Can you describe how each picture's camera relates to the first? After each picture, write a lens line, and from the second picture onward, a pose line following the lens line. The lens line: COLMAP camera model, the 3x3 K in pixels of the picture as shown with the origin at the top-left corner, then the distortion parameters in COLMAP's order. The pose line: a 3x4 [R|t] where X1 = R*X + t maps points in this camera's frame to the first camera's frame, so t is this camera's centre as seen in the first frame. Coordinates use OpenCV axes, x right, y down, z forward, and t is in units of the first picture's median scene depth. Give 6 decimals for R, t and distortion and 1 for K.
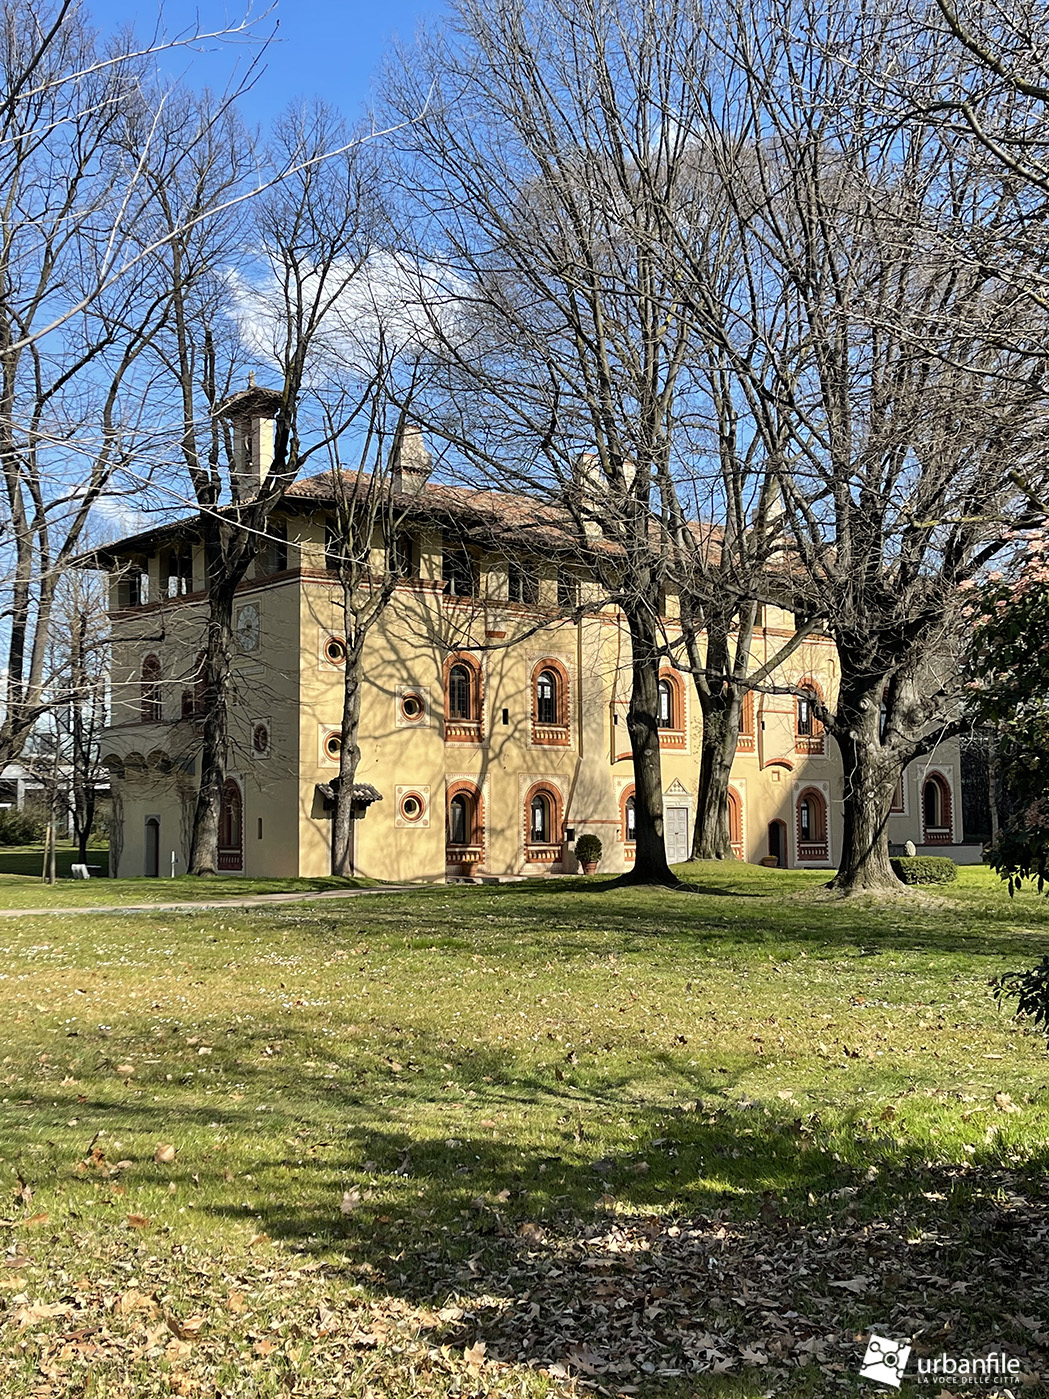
lens RADIAL K [[1624.3, 0, 516.8], [0, 1624.3, 699.3], [0, 0, 1]] dist [-0.007953, 0.000000]
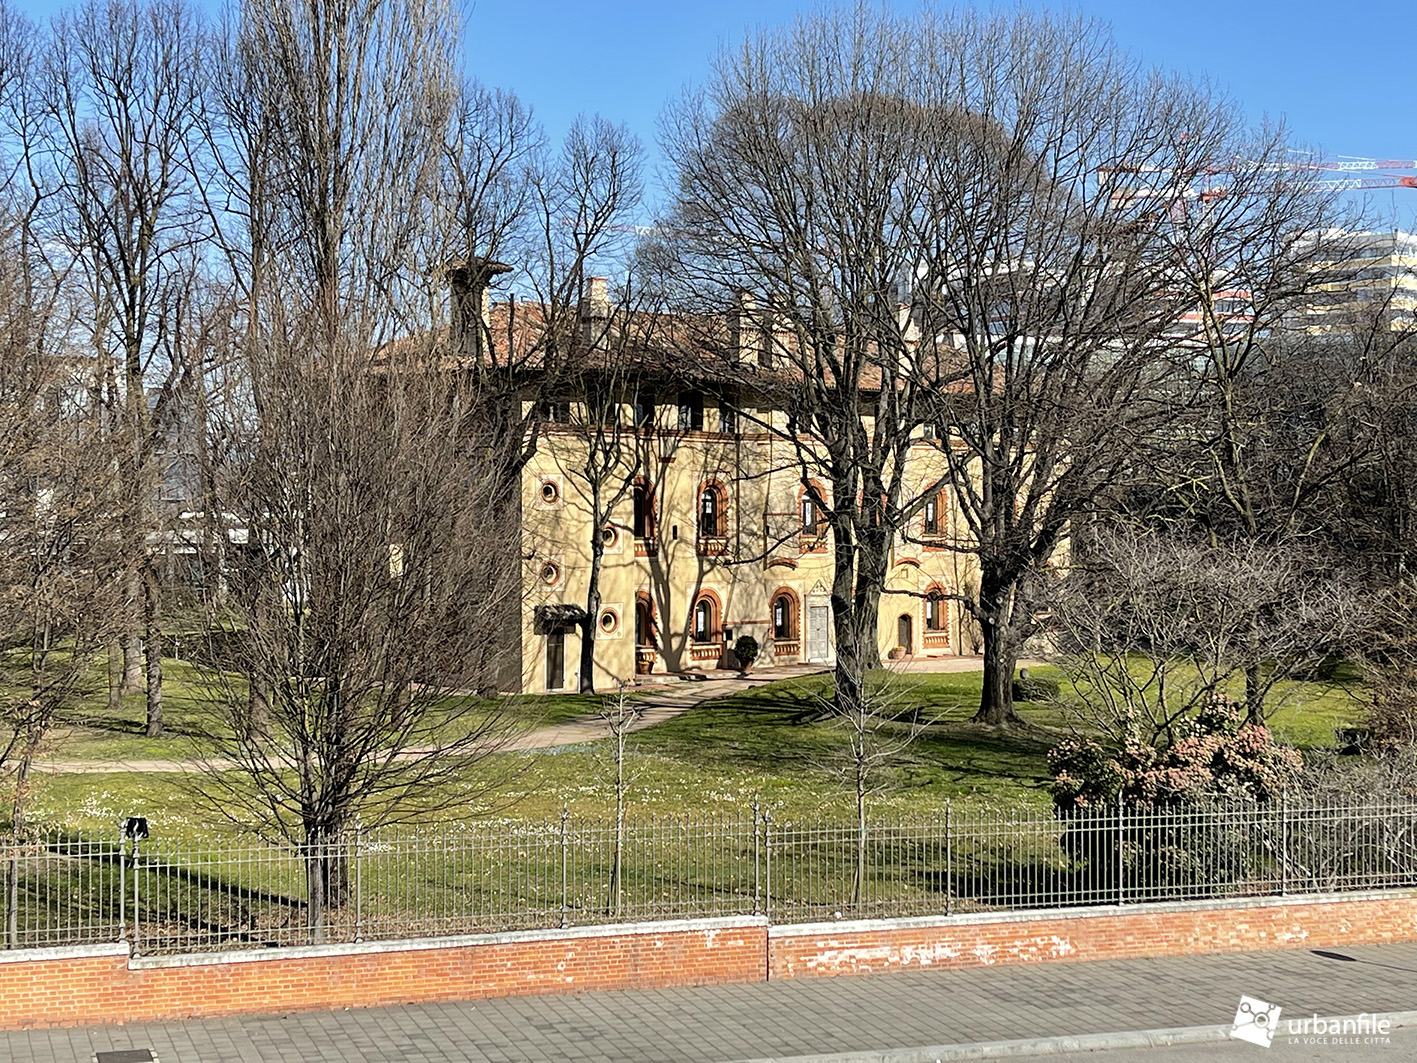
lens RADIAL K [[2223.3, 0, 709.0], [0, 2223.3, 530.4], [0, 0, 1]] dist [0.062463, 0.000000]
pose [[0.995230, 0.003083, 0.097506, -0.135782], [-0.011614, 0.996137, 0.087038, -0.126876], [-0.096861, -0.087756, 0.991422, -0.539114]]
